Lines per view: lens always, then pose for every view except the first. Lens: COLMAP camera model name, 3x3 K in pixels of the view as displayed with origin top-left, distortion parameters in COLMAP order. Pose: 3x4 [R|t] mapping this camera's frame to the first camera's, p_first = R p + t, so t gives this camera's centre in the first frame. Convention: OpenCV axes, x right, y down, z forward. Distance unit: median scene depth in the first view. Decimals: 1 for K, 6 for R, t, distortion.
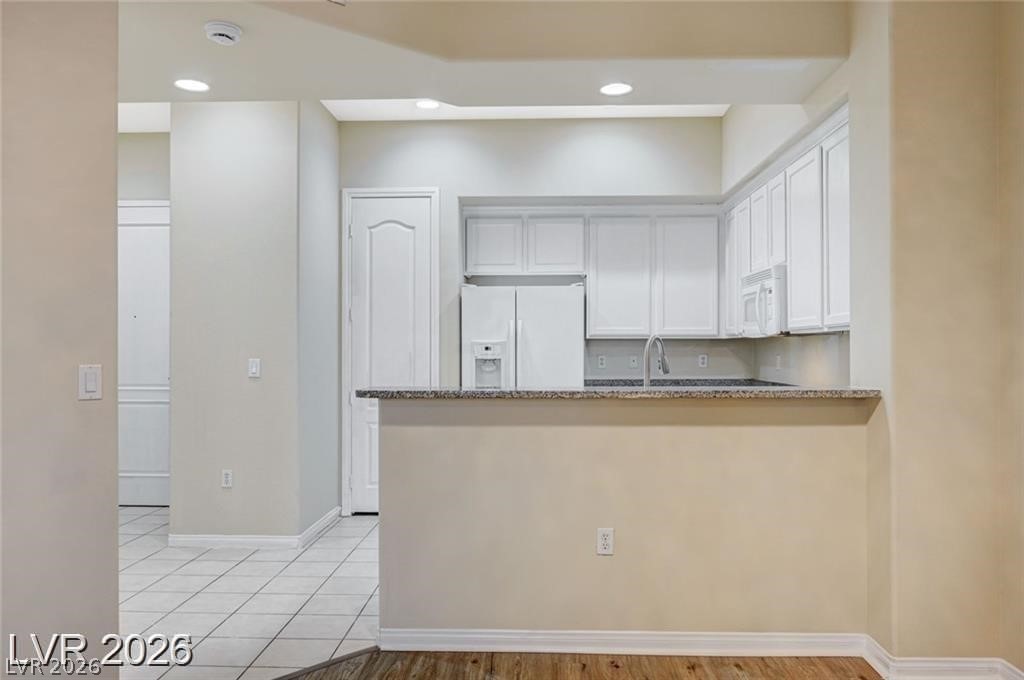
lens RADIAL K [[771.9, 0, 504.7], [0, 771.9, 345.9], [0, 0, 1]] dist [-0.005754, -0.002736]
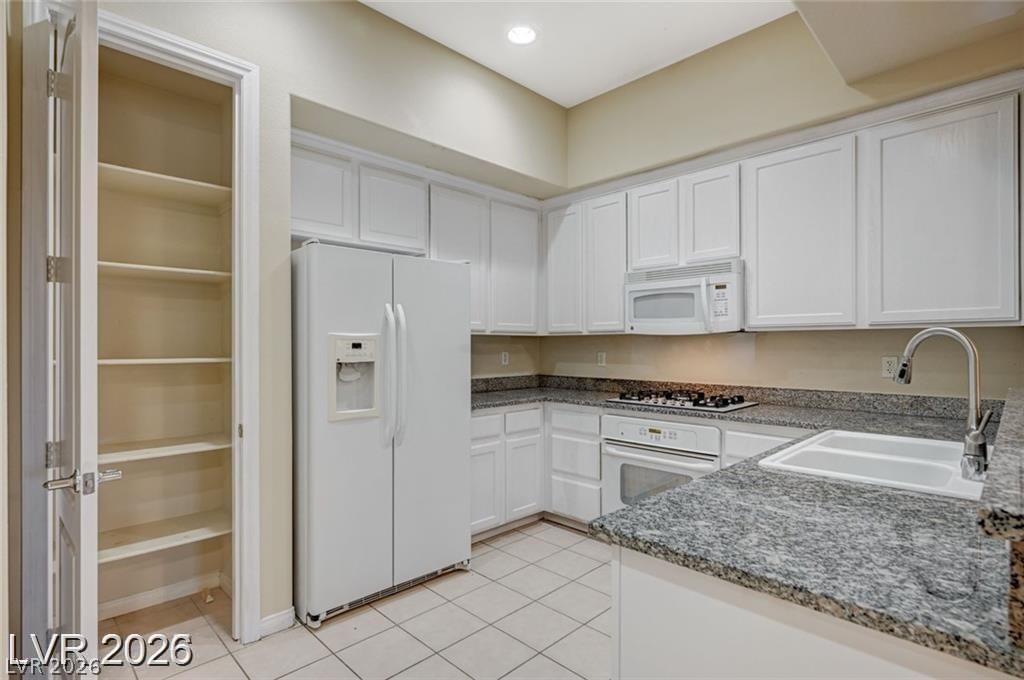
lens RADIAL K [[508.2, 0, 512.0], [0, 508.2, 344.4], [0, 0, 1]] dist [-0.001046, 0.000387]
pose [[0.677166, 0.001930, 0.735828, -0.243769], [-0.003451, 0.999994, 0.000554, 0.001512], [-0.735823, -0.002914, 0.677168, 0.626093]]
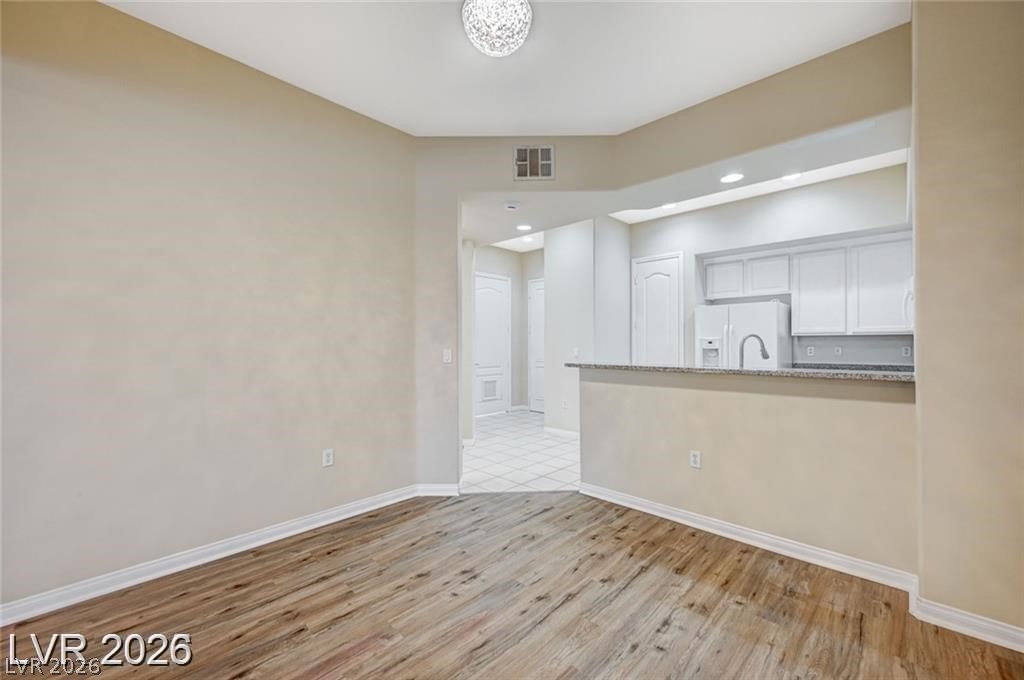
lens RADIAL K [[403.8, 0, 506.9], [0, 403.8, 341.0], [0, 0, 1]] dist [0.002786, 0.000213]
pose [[0.746067, -0.006136, -0.665843, 0.234478], [0.005133, 0.999981, -0.003464, 0.000717], [0.665851, -0.000833, 0.746084, 0.049944]]
